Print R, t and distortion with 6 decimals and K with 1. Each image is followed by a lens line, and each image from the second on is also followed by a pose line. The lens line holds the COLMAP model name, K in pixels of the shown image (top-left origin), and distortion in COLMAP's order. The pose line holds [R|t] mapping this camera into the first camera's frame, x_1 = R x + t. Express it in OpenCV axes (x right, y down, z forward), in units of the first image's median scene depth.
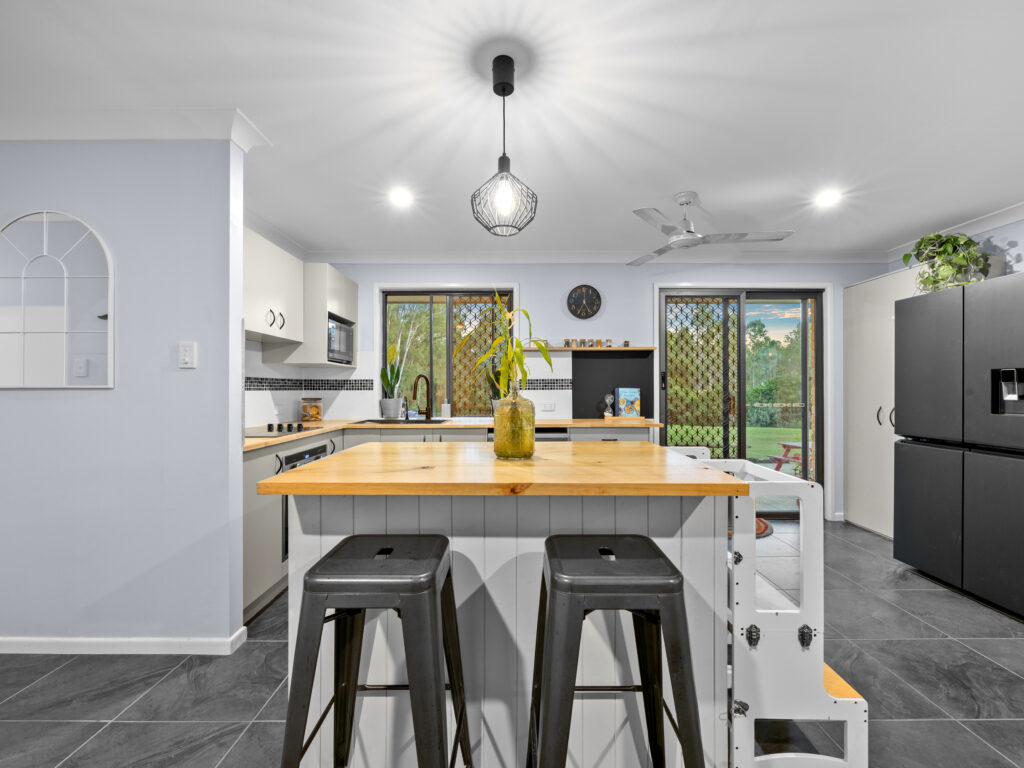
lens RADIAL K [[439.9, 0, 518.6], [0, 439.9, 386.8], [0, 0, 1]] dist [0.003669, 0.000469]
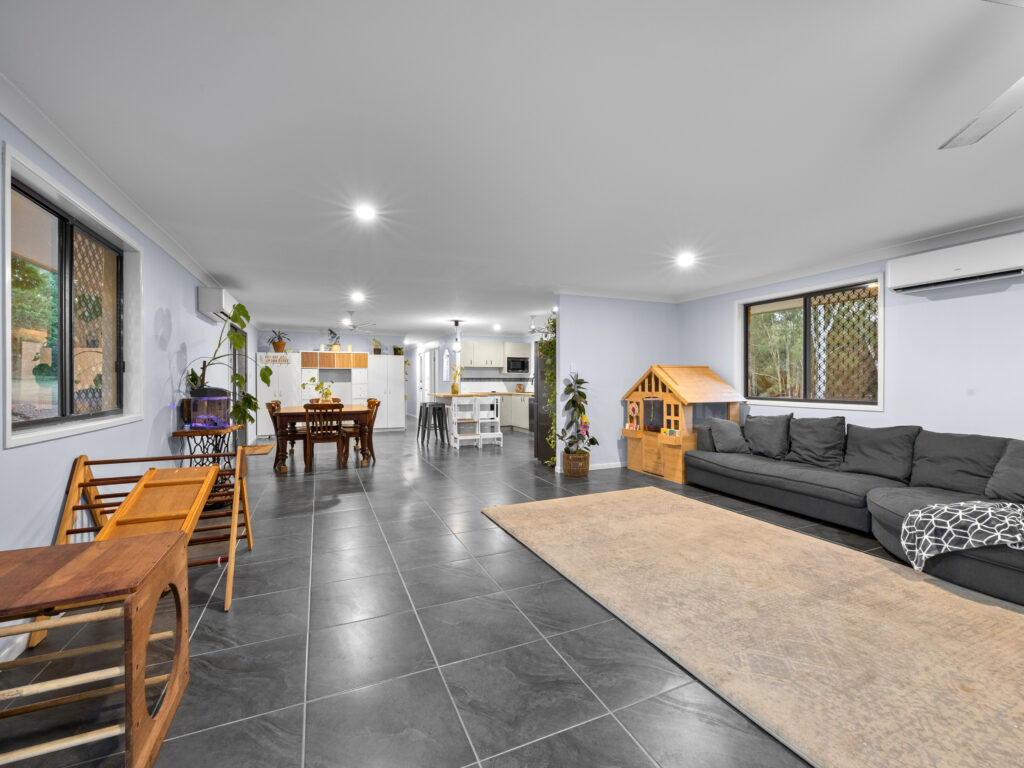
lens RADIAL K [[439.9, 0, 514.3], [0, 439.9, 382.2], [0, 0, 1]] dist [0.003669, 0.000469]
pose [[0.396207, 0.001506, -0.918160, 2.161964], [0.003880, 0.999987, 0.003314, 0.001789], [0.918153, -0.004876, 0.396196, -0.203562]]
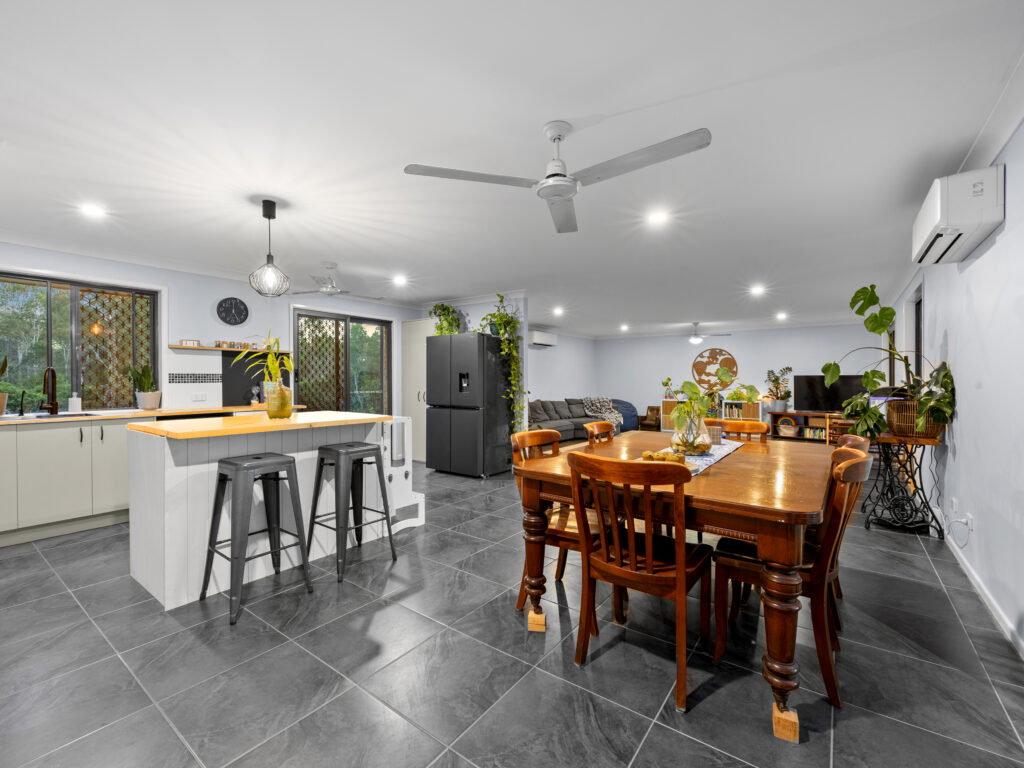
lens RADIAL K [[439.9, 0, 512.2], [0, 439.9, 386.9], [0, 0, 1]] dist [0.003669, 0.000469]
pose [[0.607477, -0.011968, 0.794247, -0.361229], [-0.000782, 0.999877, 0.015665, -0.001448], [-0.794337, -0.010137, 0.607393, -0.377208]]
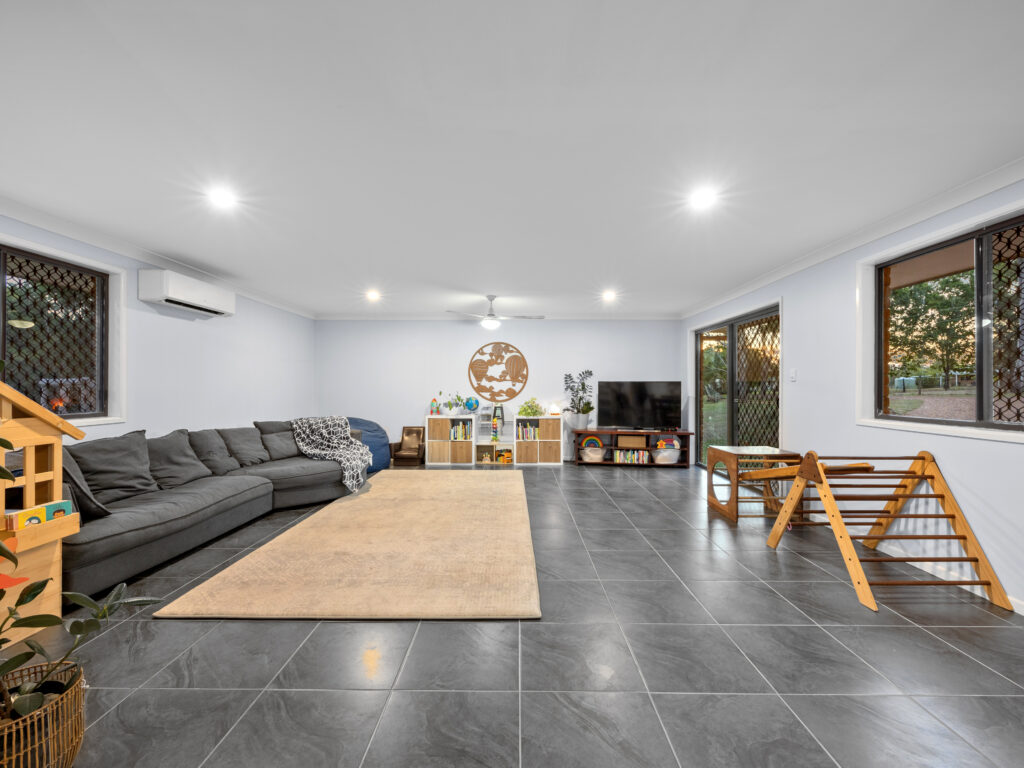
lens RADIAL K [[439.9, 0, 515.5], [0, 439.9, 387.6], [0, 0, 1]] dist [0.003669, 0.000469]
pose [[0.016094, 0.000895, 0.999870, 0.601865], [-0.004646, 0.999989, -0.000820, 0.001520], [-0.999860, -0.004632, 0.016098, 0.157262]]
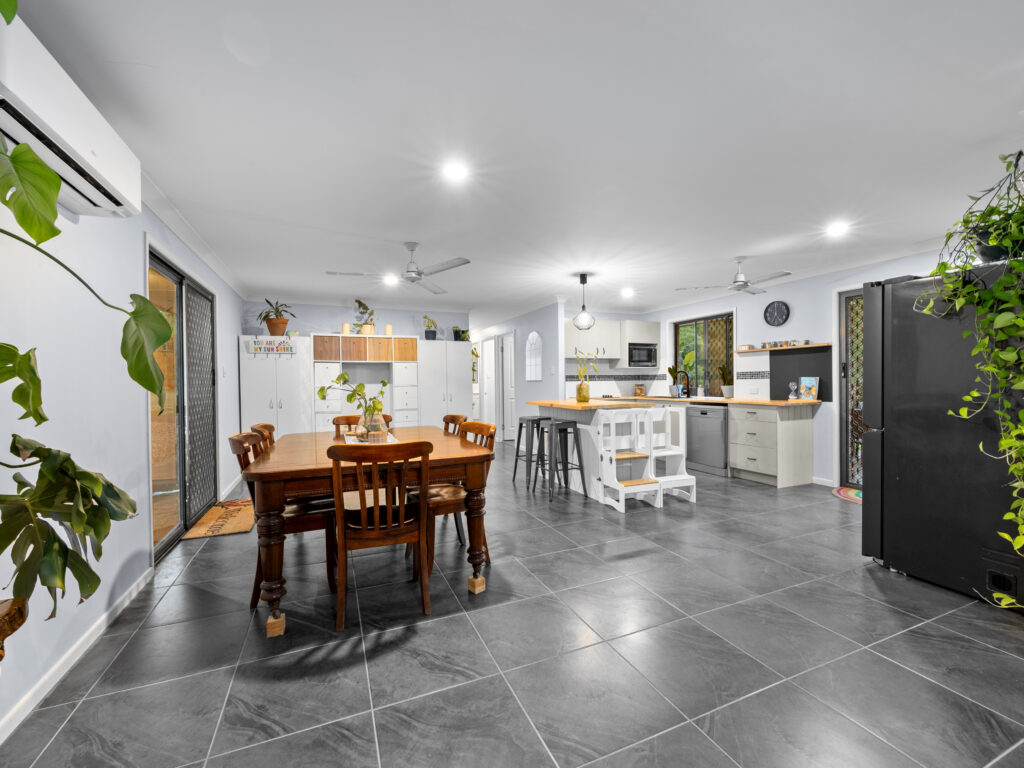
lens RADIAL K [[439.9, 0, 518.5], [0, 439.9, 384.4], [0, 0, 1]] dist [0.003669, 0.000469]
pose [[0.388828, 0.002365, -0.921307, 1.096185], [0.013450, 0.999876, 0.008244, 0.002259], [0.921212, -0.015597, 0.388748, -0.262594]]
